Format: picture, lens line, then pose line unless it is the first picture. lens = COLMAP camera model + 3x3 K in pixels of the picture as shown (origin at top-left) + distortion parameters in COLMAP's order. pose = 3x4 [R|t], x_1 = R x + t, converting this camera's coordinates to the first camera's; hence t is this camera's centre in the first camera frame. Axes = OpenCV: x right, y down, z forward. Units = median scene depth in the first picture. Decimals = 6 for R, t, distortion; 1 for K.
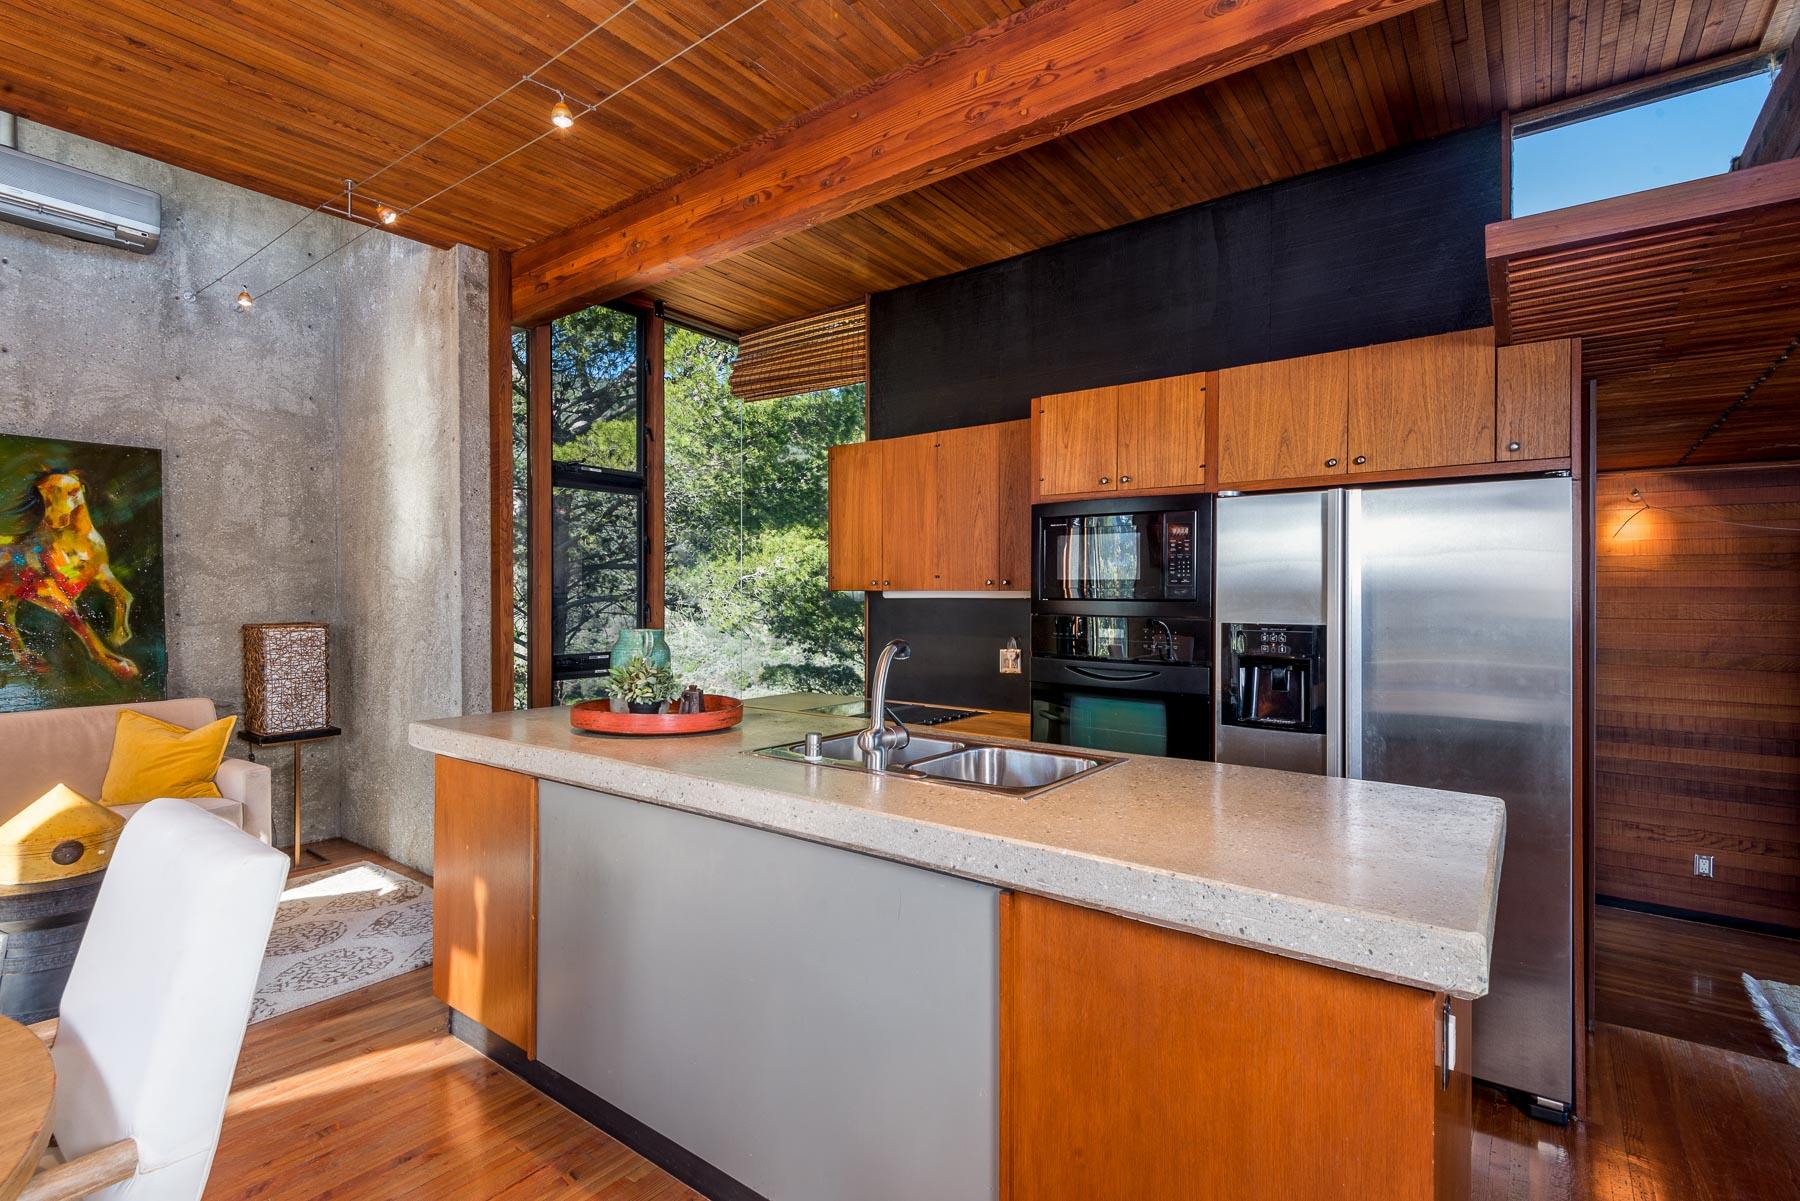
lens RADIAL K [[816.8, 0, 903.8], [0, 816.8, 596.9], [0, 0, 1]] dist [0.031490, -0.023771]
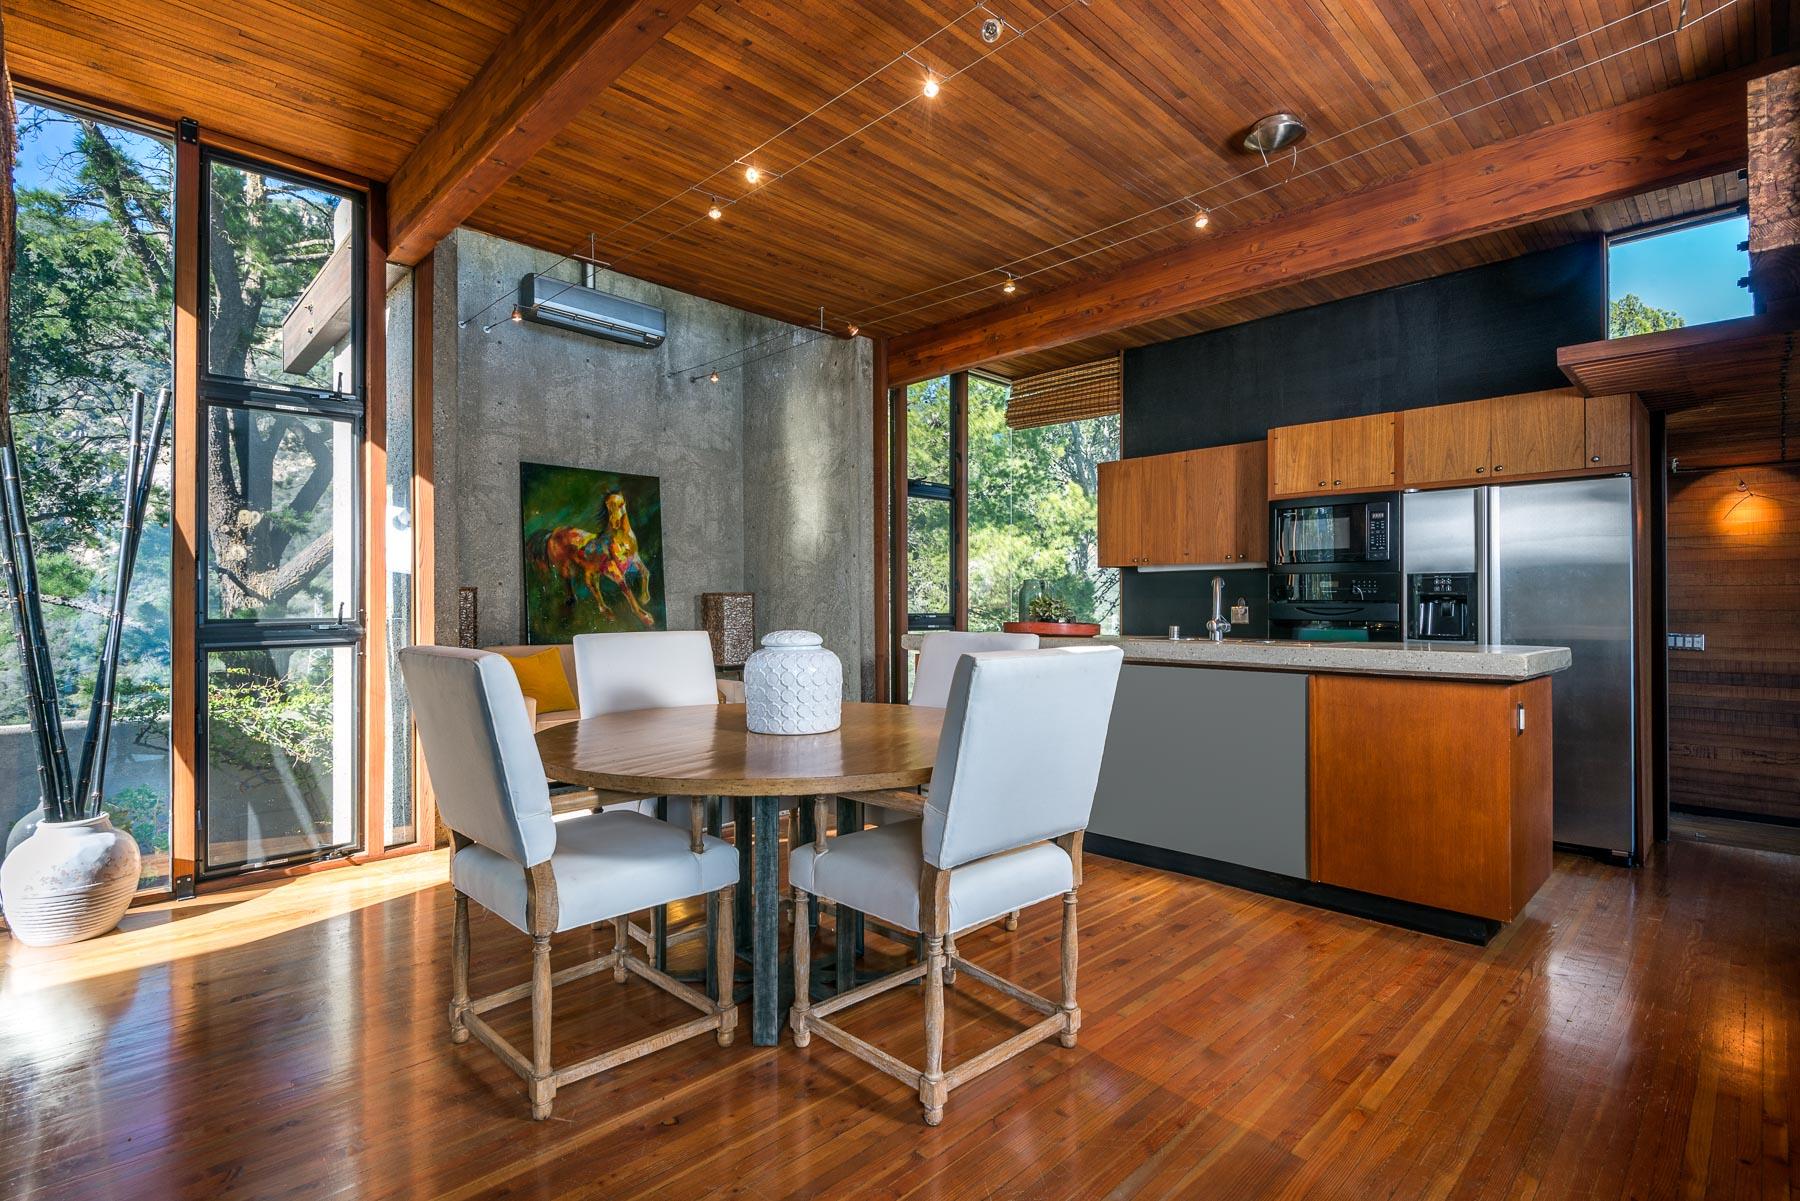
lens RADIAL K [[874.4, 0, 909.0], [0, 874.4, 606.0], [0, 0, 1]] dist [0.028075, -0.026886]
pose [[0.992458, -0.005003, -0.122483, -0.266094], [0.004573, 0.999982, -0.003791, 0.072967], [0.122500, 0.003202, 0.992463, -0.593906]]
